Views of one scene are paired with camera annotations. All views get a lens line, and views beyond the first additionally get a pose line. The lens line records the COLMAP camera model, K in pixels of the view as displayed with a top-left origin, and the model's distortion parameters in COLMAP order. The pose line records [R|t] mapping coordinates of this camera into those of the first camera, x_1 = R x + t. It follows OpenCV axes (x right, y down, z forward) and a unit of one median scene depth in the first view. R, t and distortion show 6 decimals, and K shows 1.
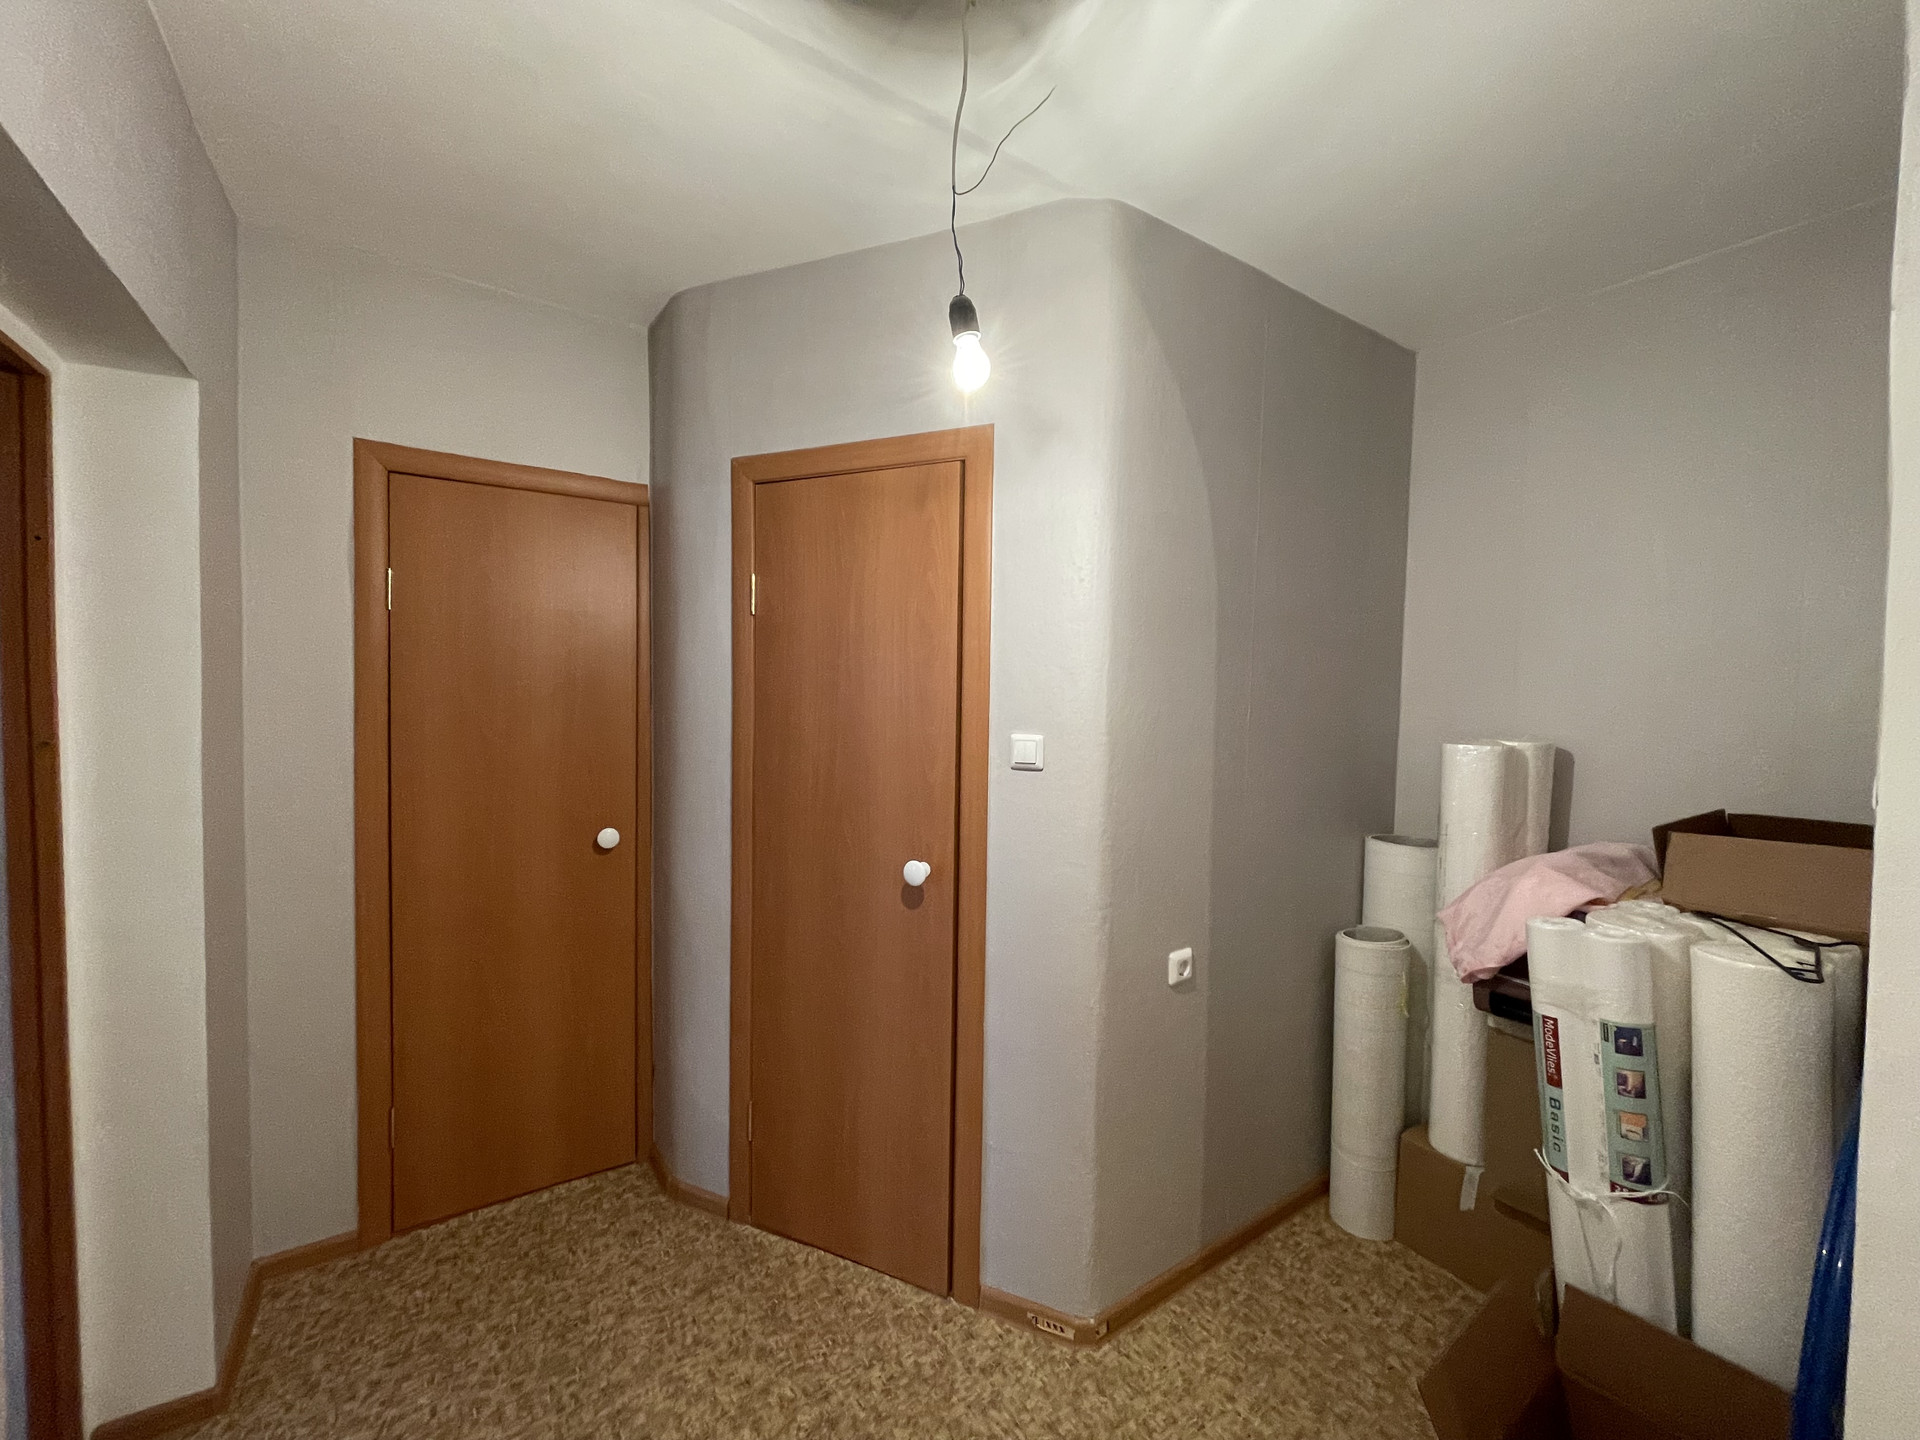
lens RADIAL K [[771.2, 0, 964.6], [0, 771.2, 704.9], [0, 0, 1]] dist [-0.003229, 0.001183]
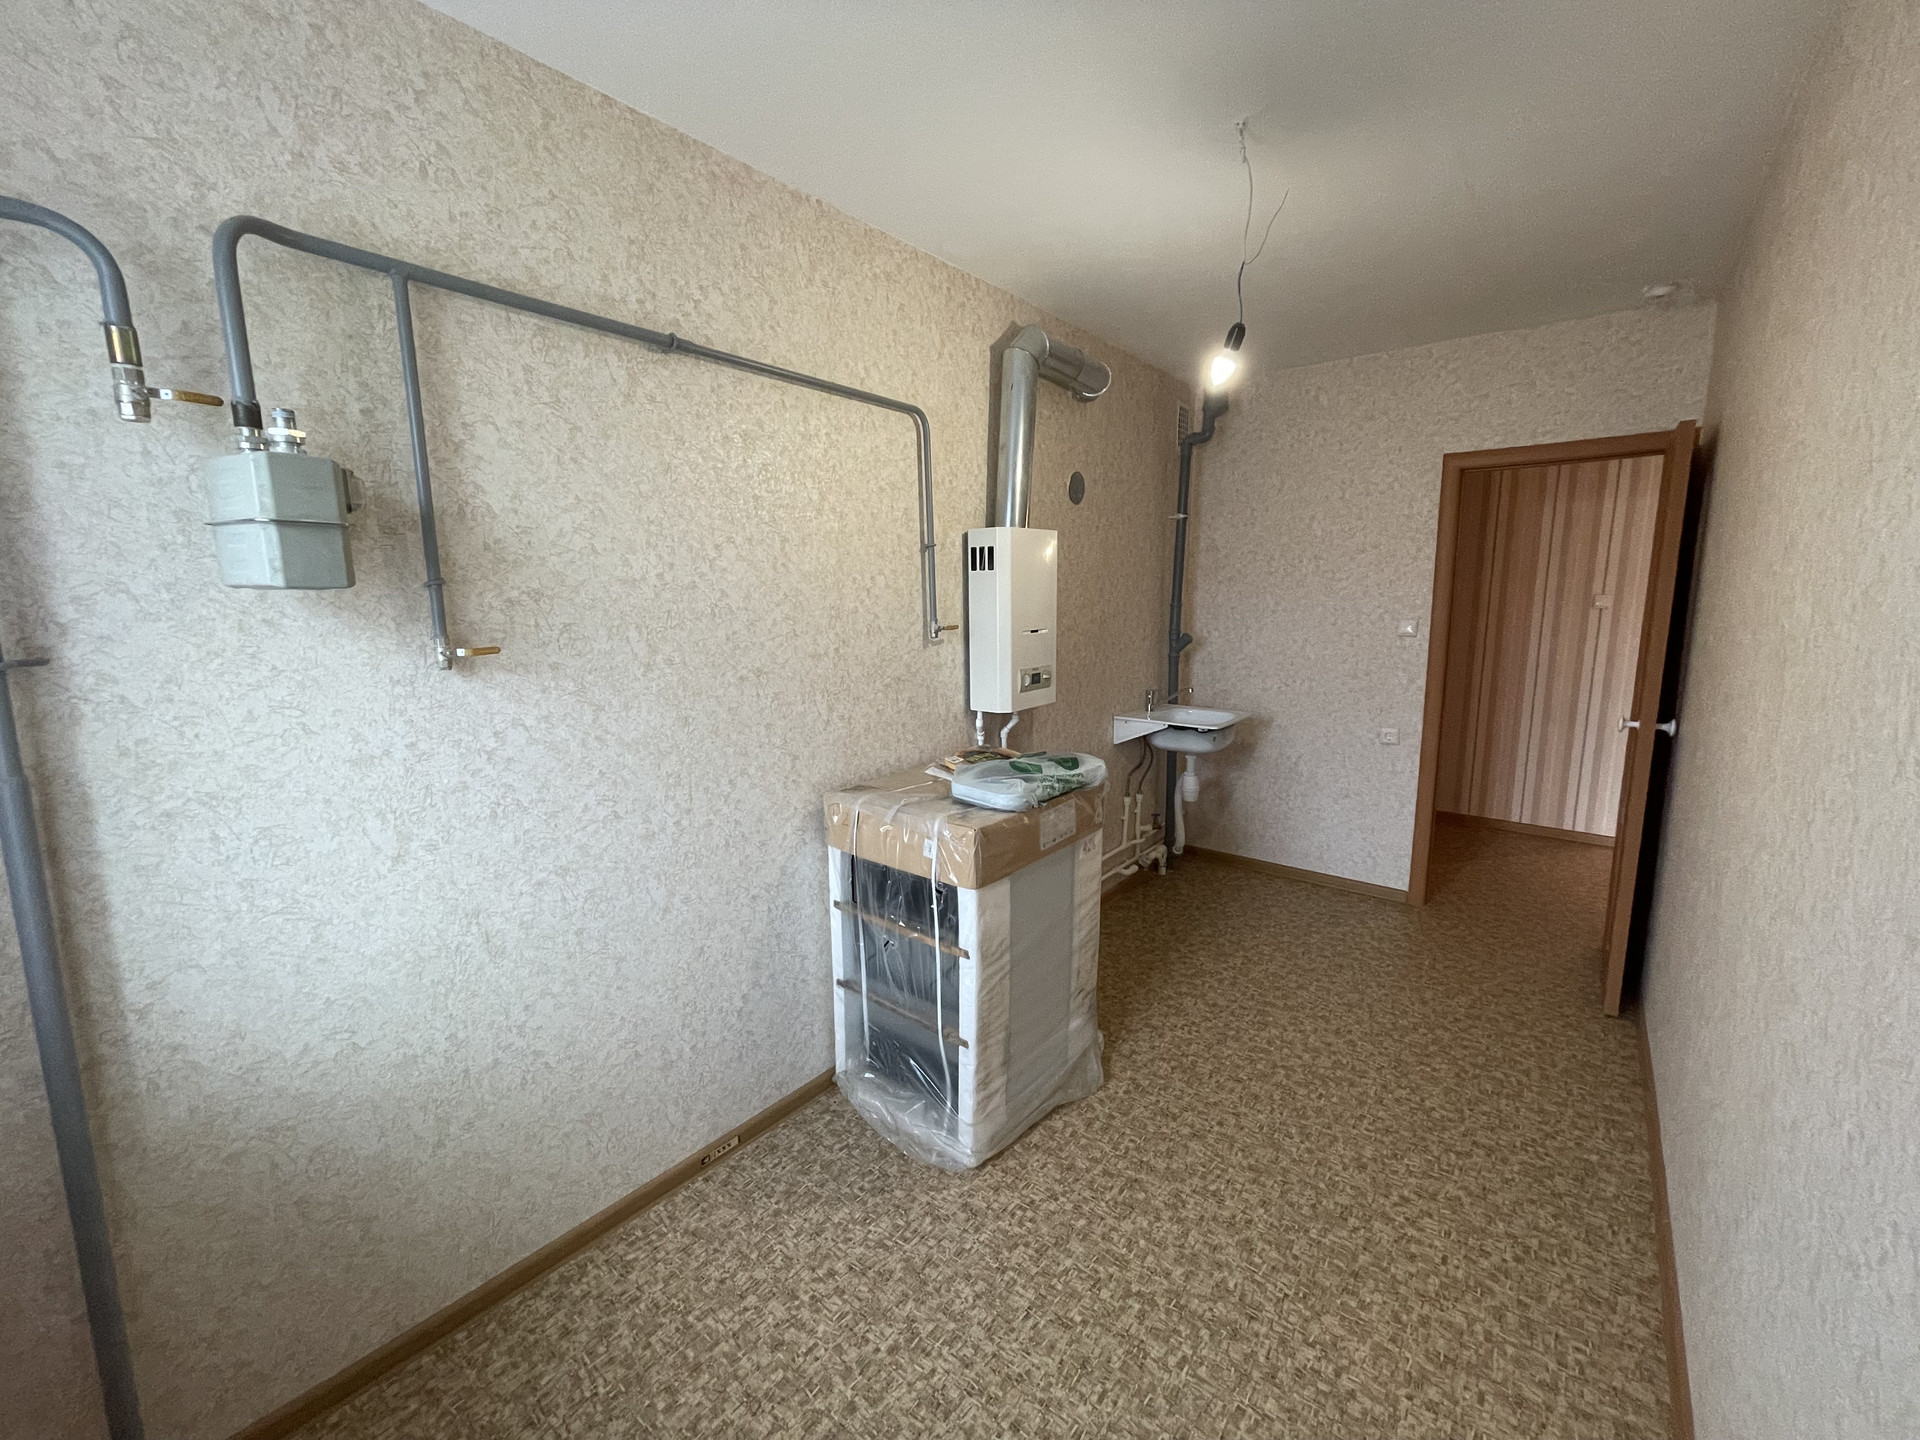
lens RADIAL K [[771.2, 0, 965.9], [0, 771.2, 707.9], [0, 0, 1]] dist [-0.003229, 0.001183]
pose [[0.291861, 0.121721, -0.948684, 0.529832], [-0.007114, 0.992118, 0.125105, -0.005404], [0.956434, -0.029764, 0.290426, 0.360580]]
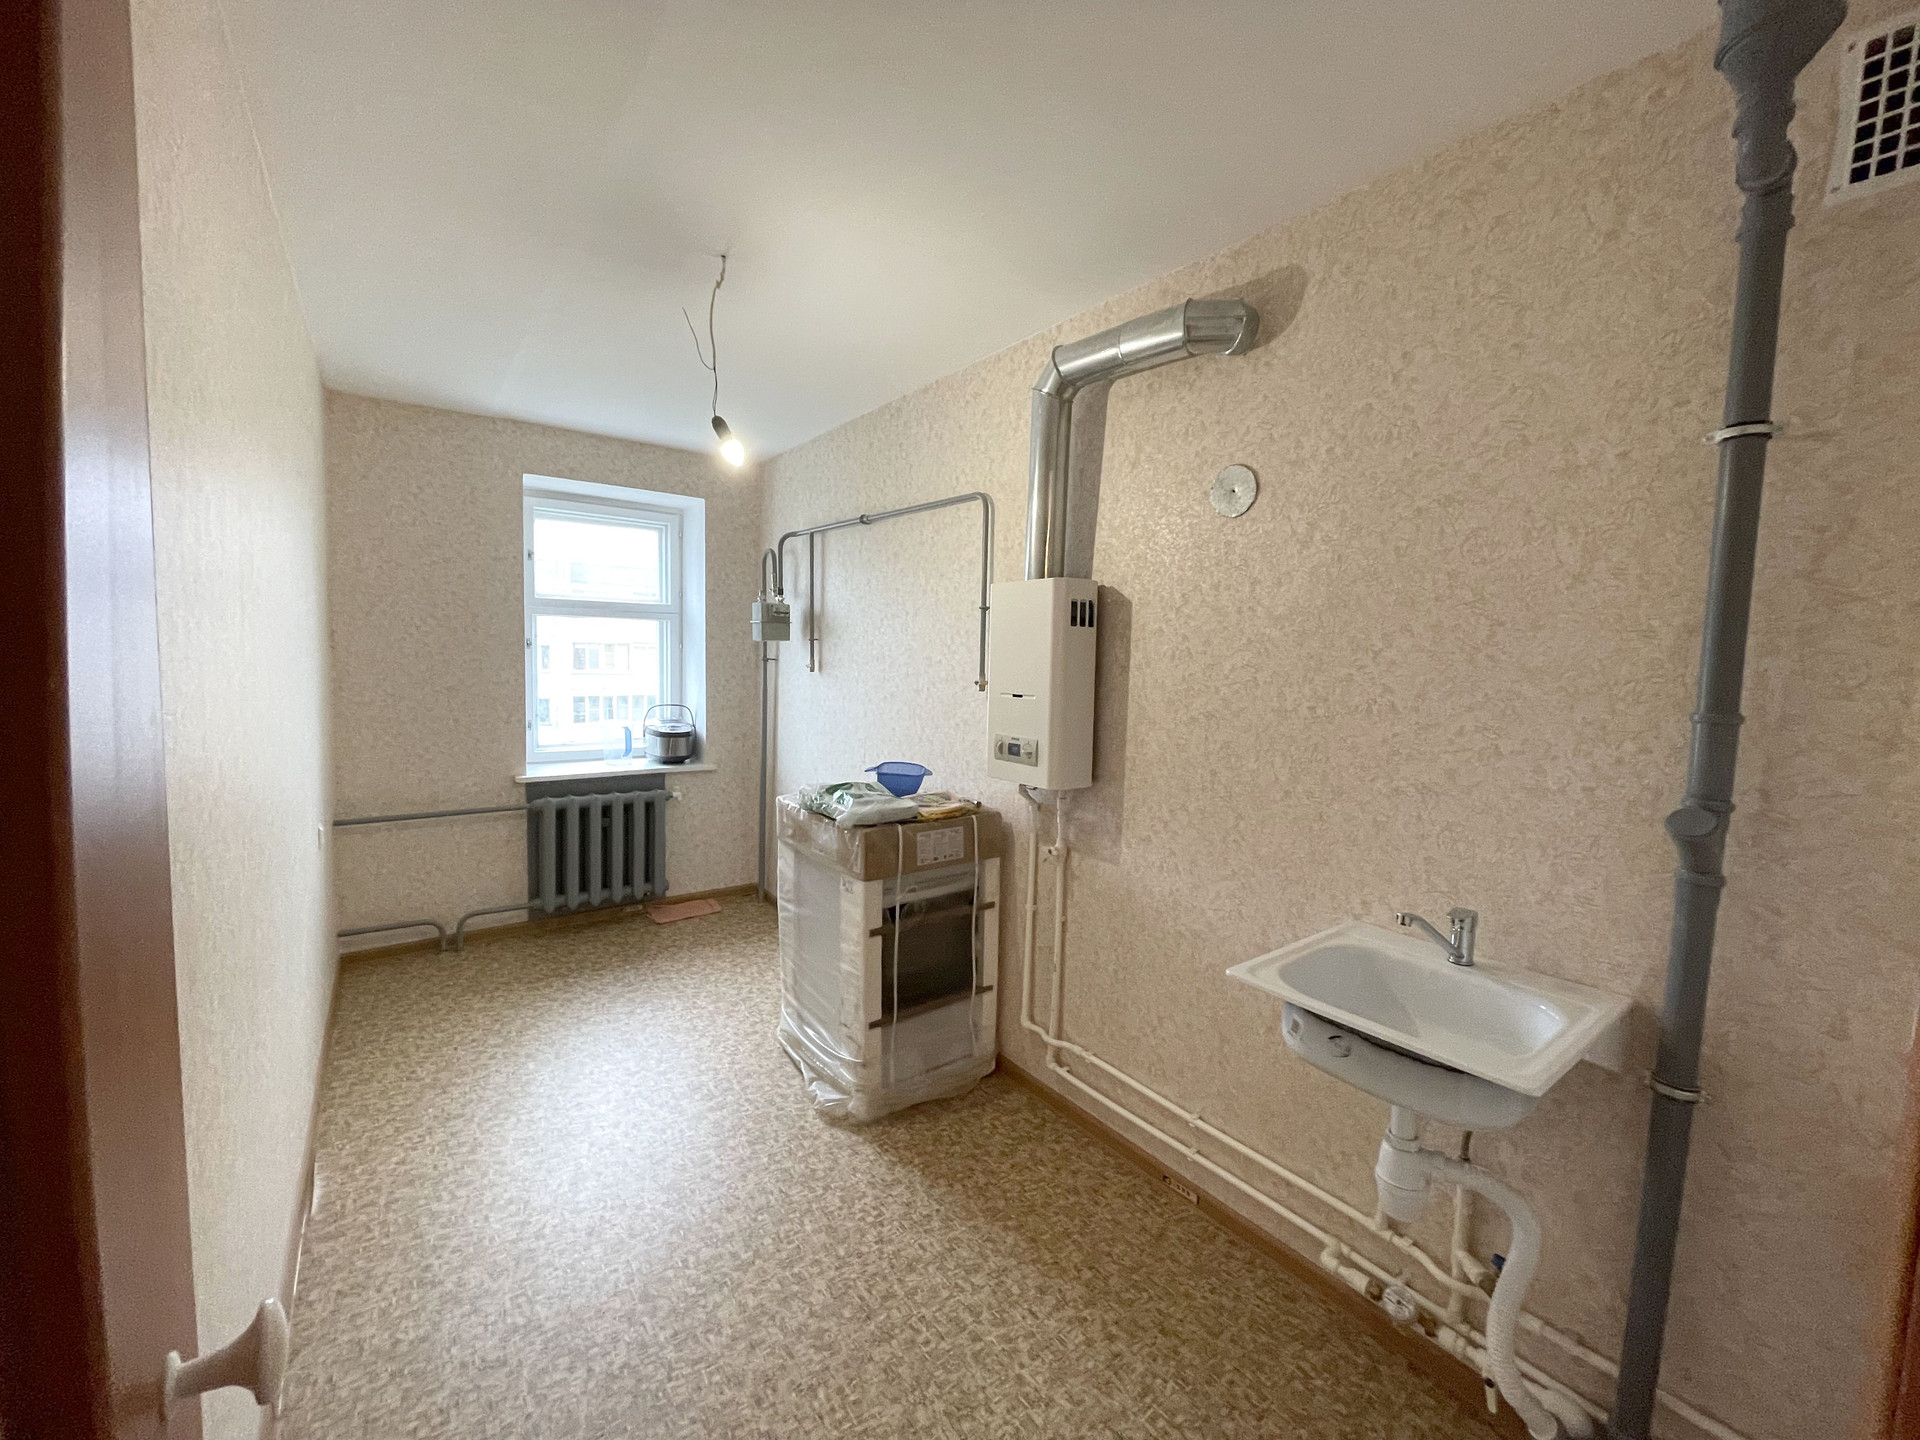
lens RADIAL K [[771.2, 0, 960.9], [0, 771.2, 712.4], [0, 0, 1]] dist [-0.003229, 0.001183]
pose [[-0.998350, -0.037240, -0.043718, -0.462935], [-0.041725, 0.993424, 0.106618, -0.062397], [0.039460, 0.108266, -0.993338, 1.855708]]
